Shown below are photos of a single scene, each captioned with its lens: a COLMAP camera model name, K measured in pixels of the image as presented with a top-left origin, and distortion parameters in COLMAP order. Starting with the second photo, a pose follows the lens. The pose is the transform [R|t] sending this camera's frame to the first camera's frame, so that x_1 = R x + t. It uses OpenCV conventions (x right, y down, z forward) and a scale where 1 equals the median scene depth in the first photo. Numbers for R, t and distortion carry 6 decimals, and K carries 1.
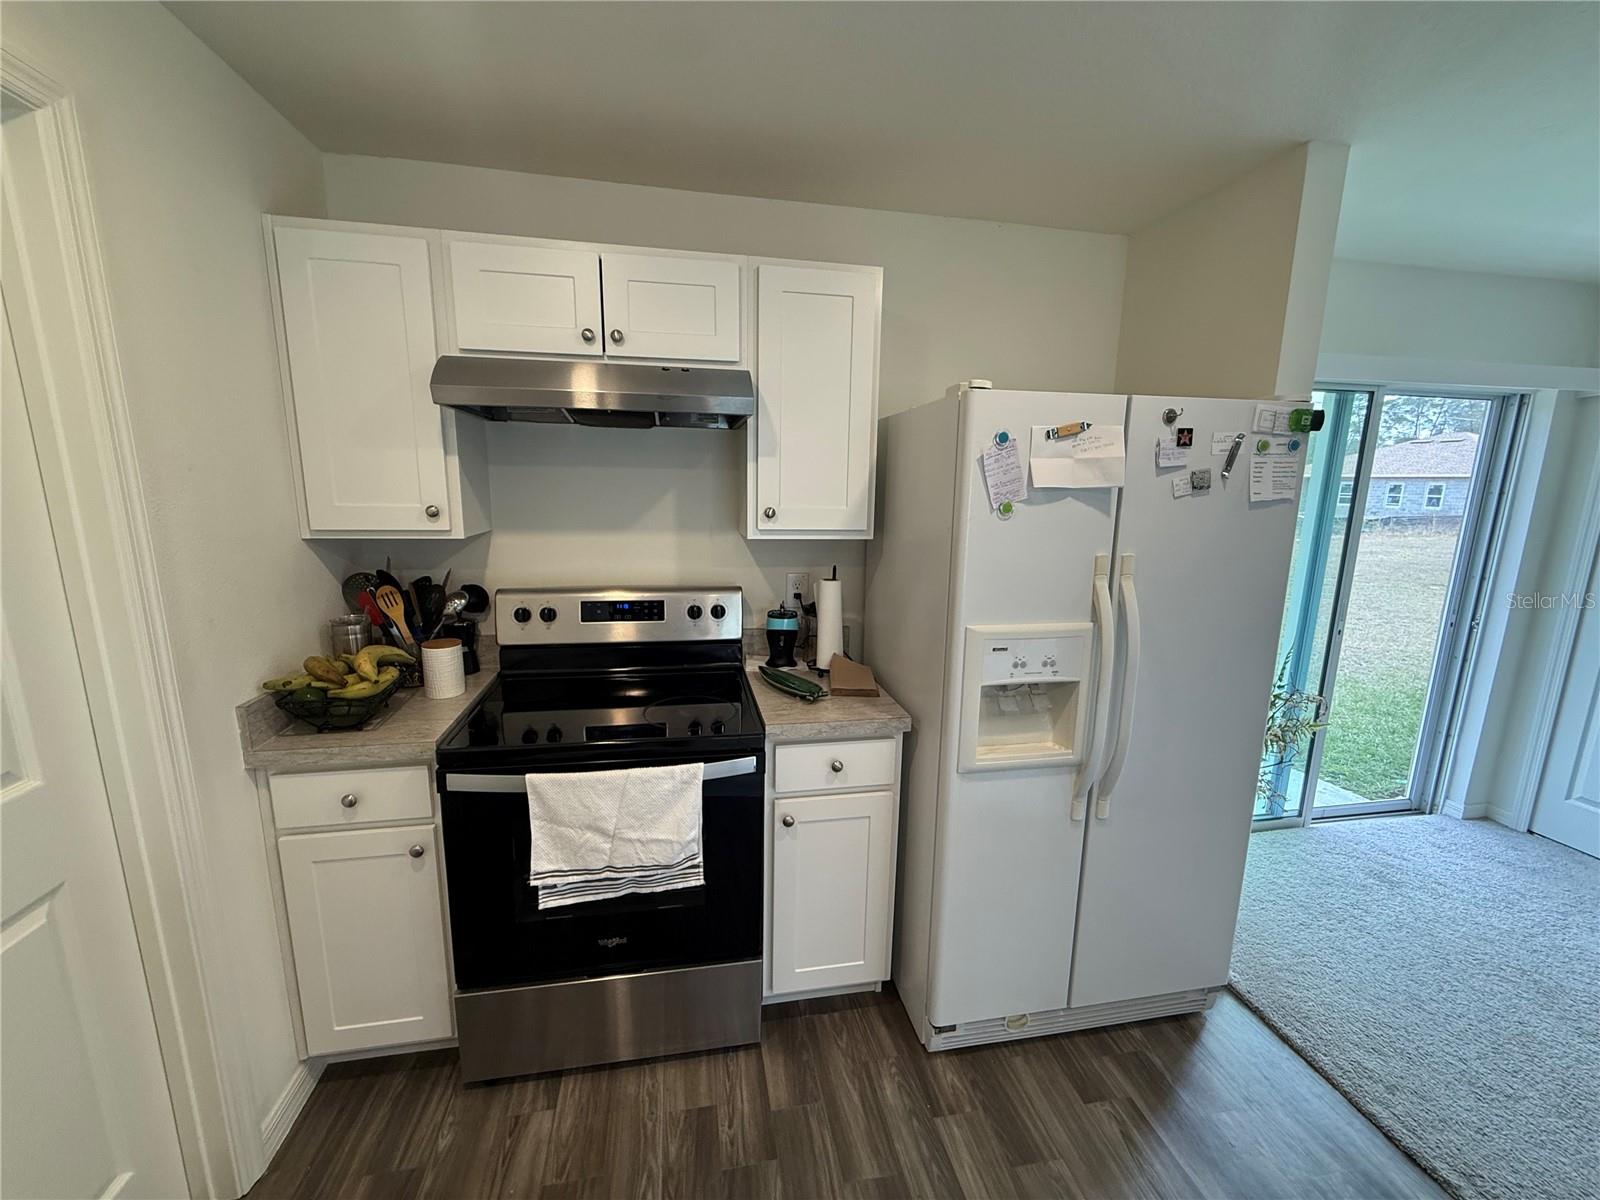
lens RADIAL K [[637.4, 0, 795.9], [0, 637.4, 598.4], [0, 0, 1]] dist [-0.000809, 0.000302]
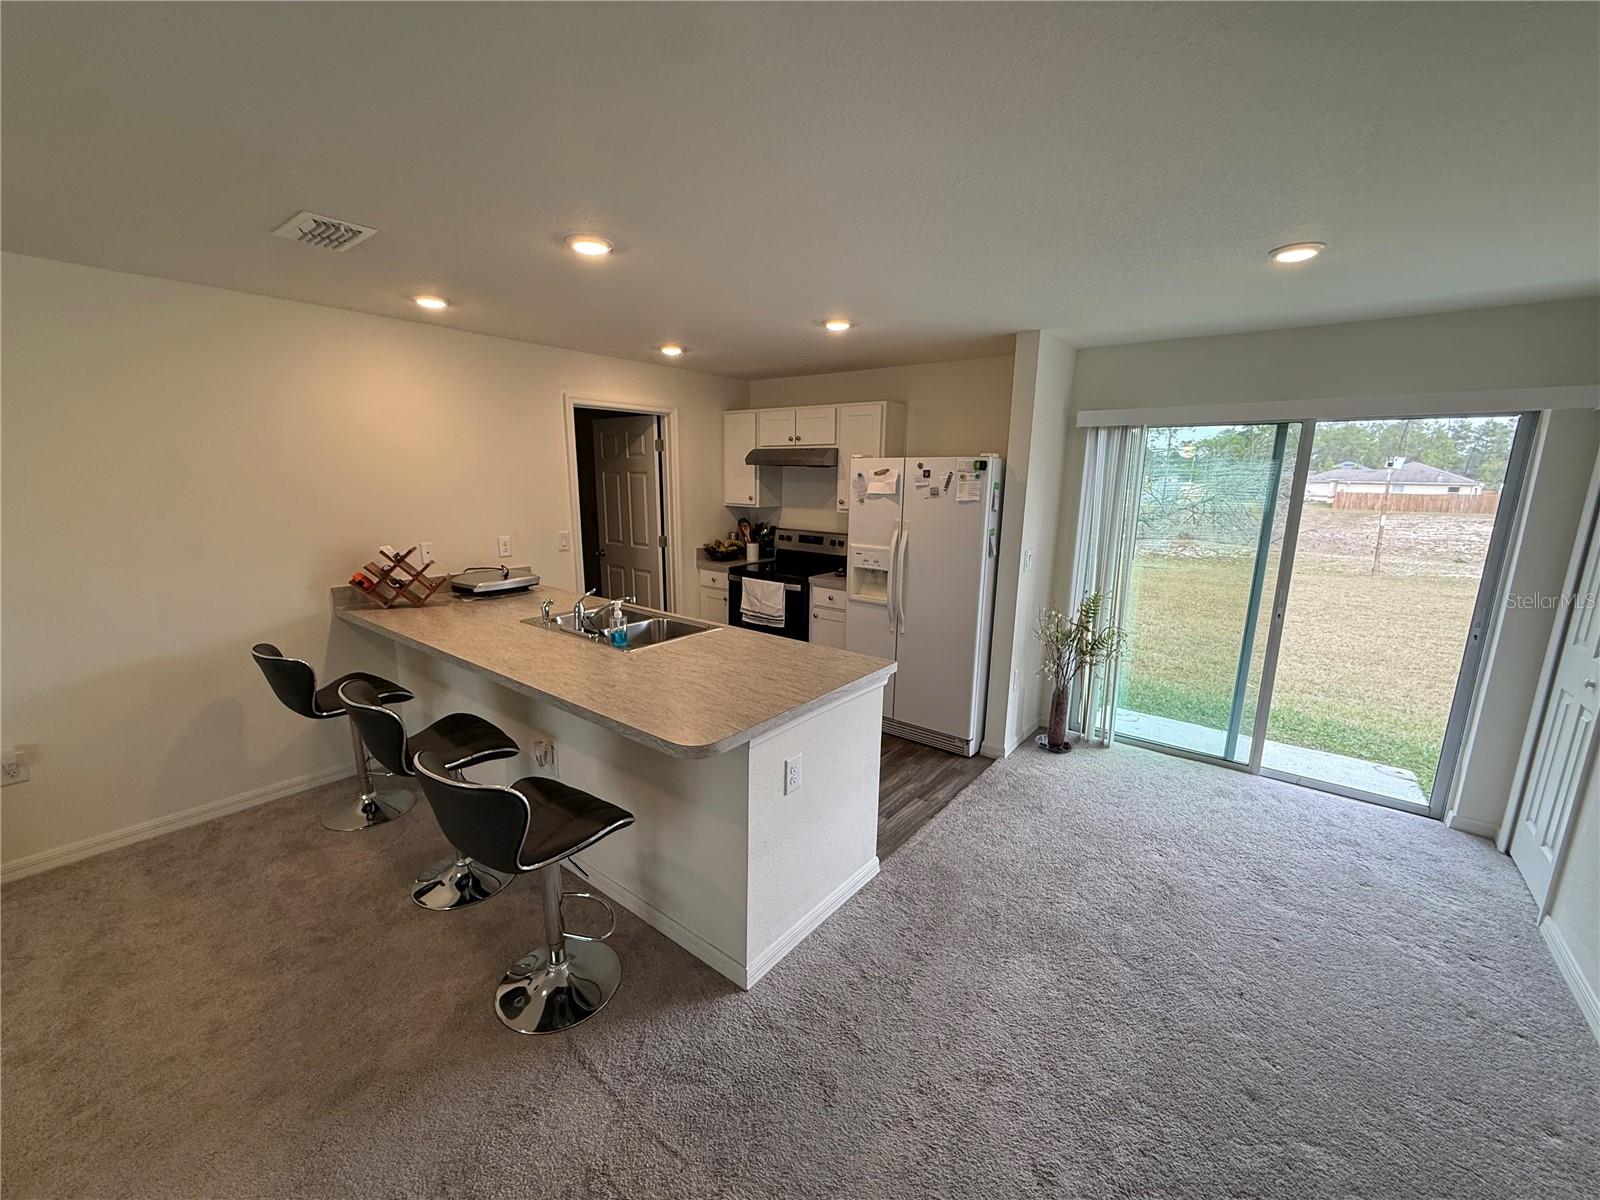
lens RADIAL K [[637.4, 0, 795.9], [0, 637.4, 598.4], [0, 0, 1]] dist [-0.000809, 0.000302]
pose [[0.654640, 0.139131, -0.743027, 1.940735], [-0.139904, 0.988236, 0.061785, 0.123555], [0.742882, 0.063505, 0.666404, -0.867258]]
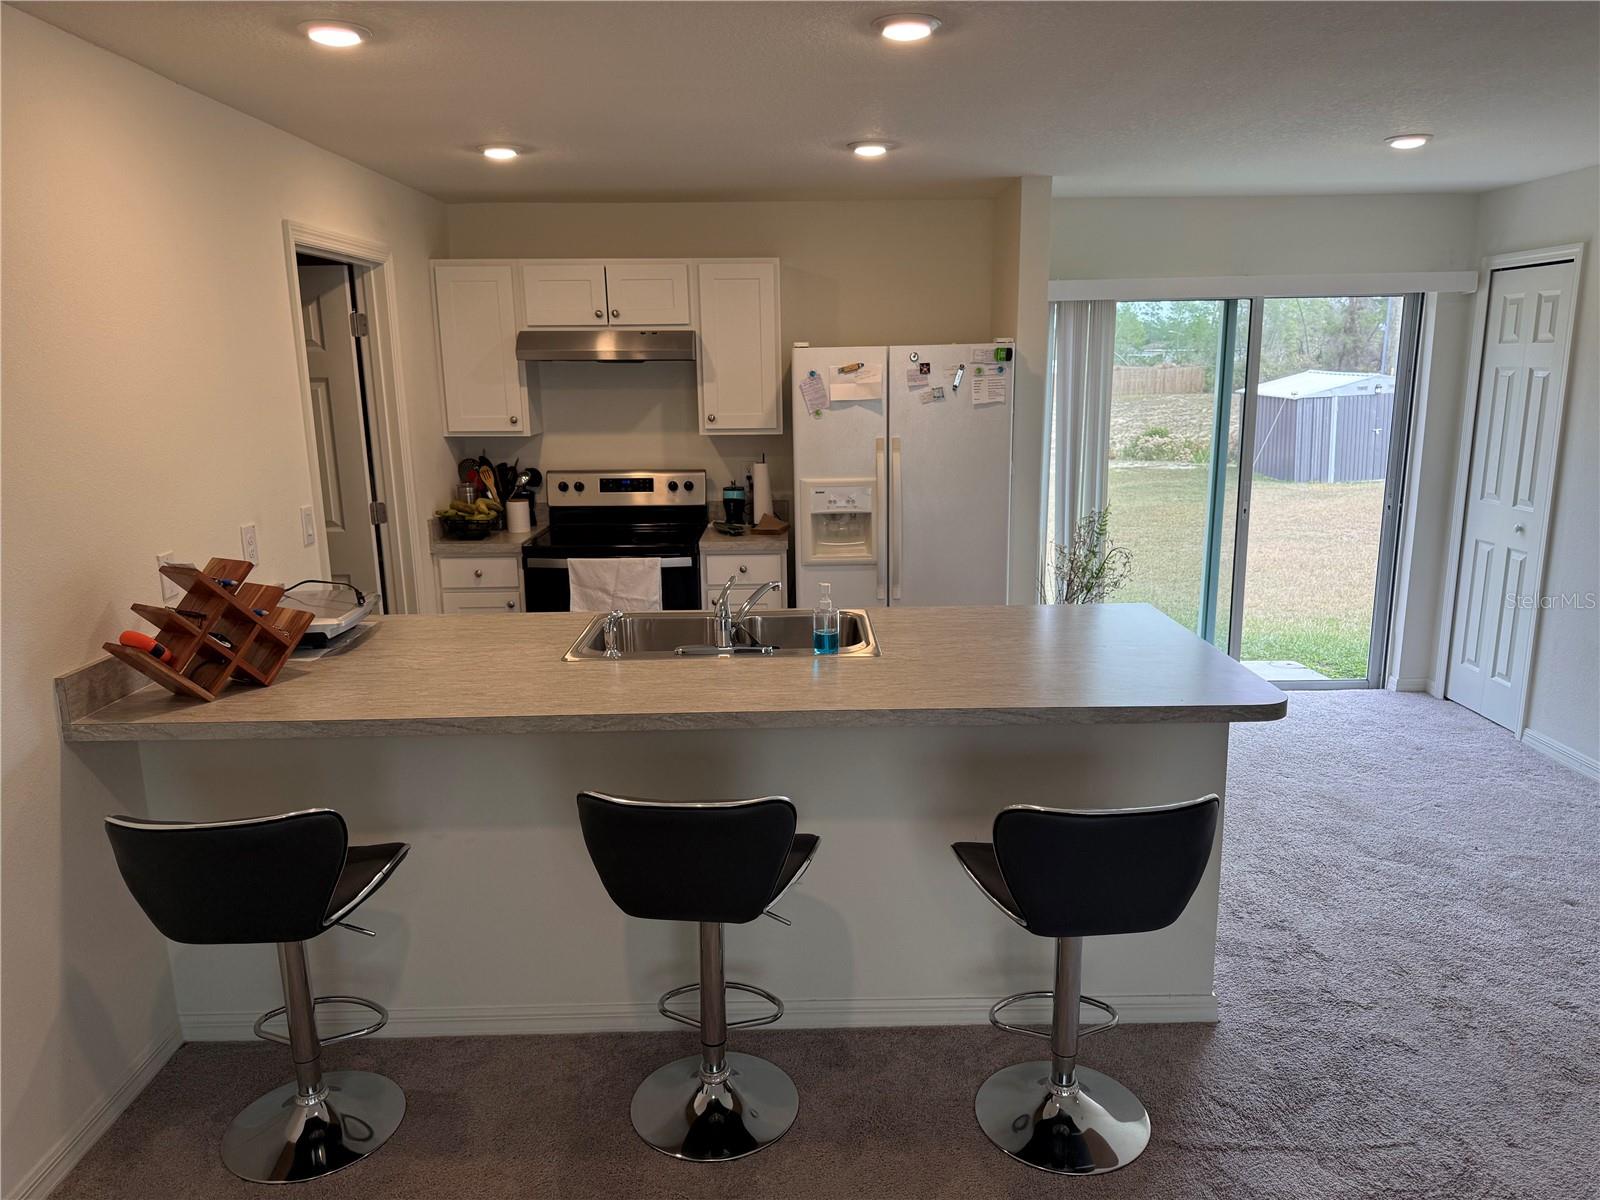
lens RADIAL K [[1108.2, 0, 805.9], [0, 1108.2, 602.9], [0, 0, 1]] dist [0.164264, -0.265480]
pose [[0.984327, 0.007627, -0.176190, 0.748642], [-0.002939, 0.999635, 0.026855, 0.275187], [0.176331, -0.025917, 0.983990, -1.866083]]
